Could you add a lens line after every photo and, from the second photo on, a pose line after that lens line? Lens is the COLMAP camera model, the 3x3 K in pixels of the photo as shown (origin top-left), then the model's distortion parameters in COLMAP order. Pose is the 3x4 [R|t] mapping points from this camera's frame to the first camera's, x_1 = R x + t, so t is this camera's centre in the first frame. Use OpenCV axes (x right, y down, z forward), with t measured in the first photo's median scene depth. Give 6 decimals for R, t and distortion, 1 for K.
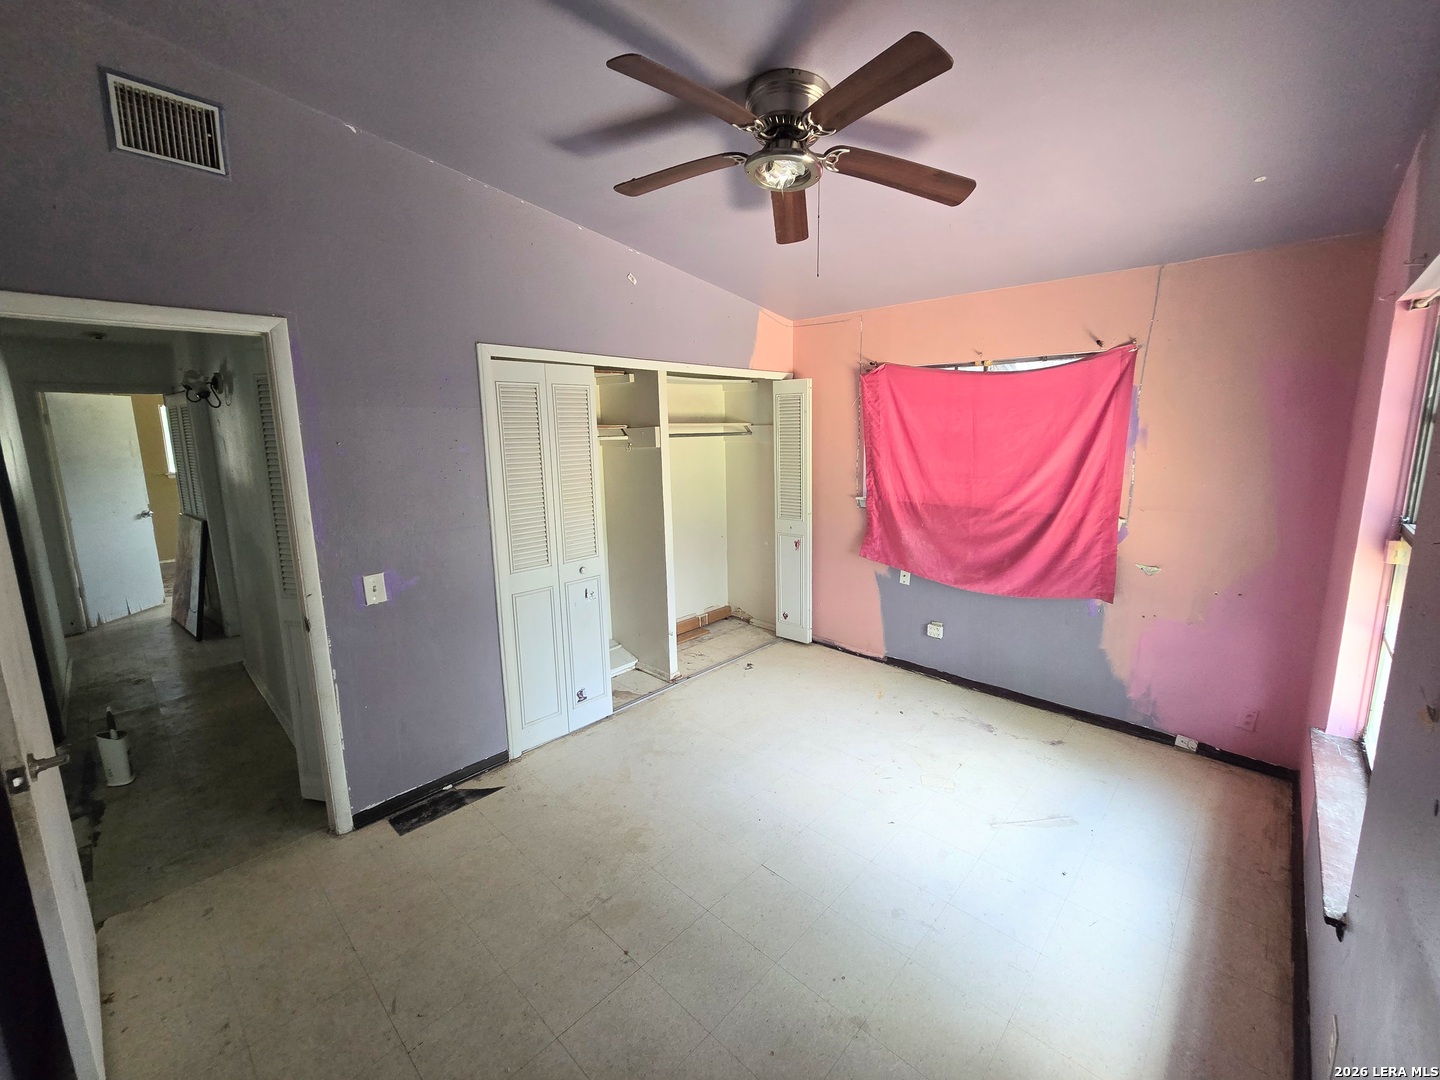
lens RADIAL K [[593.3, 0, 718.6], [0, 593.3, 521.5], [0, 0, 1]] dist [-0.004170, -0.000704]
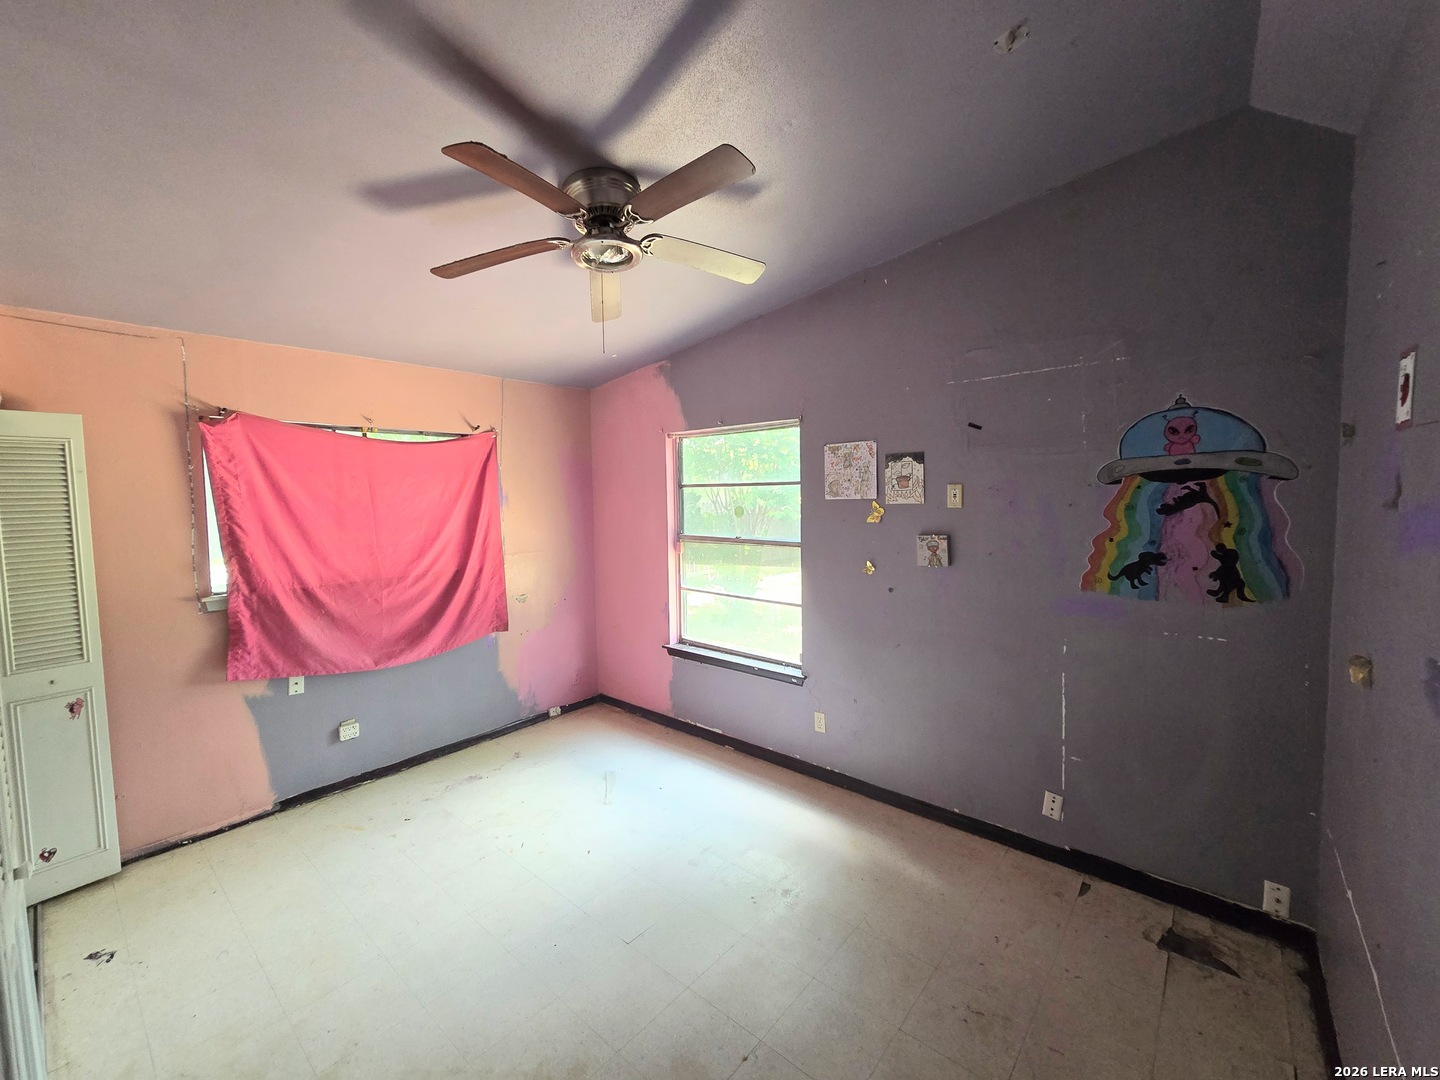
lens RADIAL K [[593.3, 0, 718.6], [0, 593.3, 521.5], [0, 0, 1]] dist [-0.004170, -0.000704]
pose [[-0.051036, -0.040939, 0.997857, -0.510378], [0.174695, 0.983389, 0.049280, -0.062867], [-0.983299, 0.176835, -0.043036, 0.469011]]
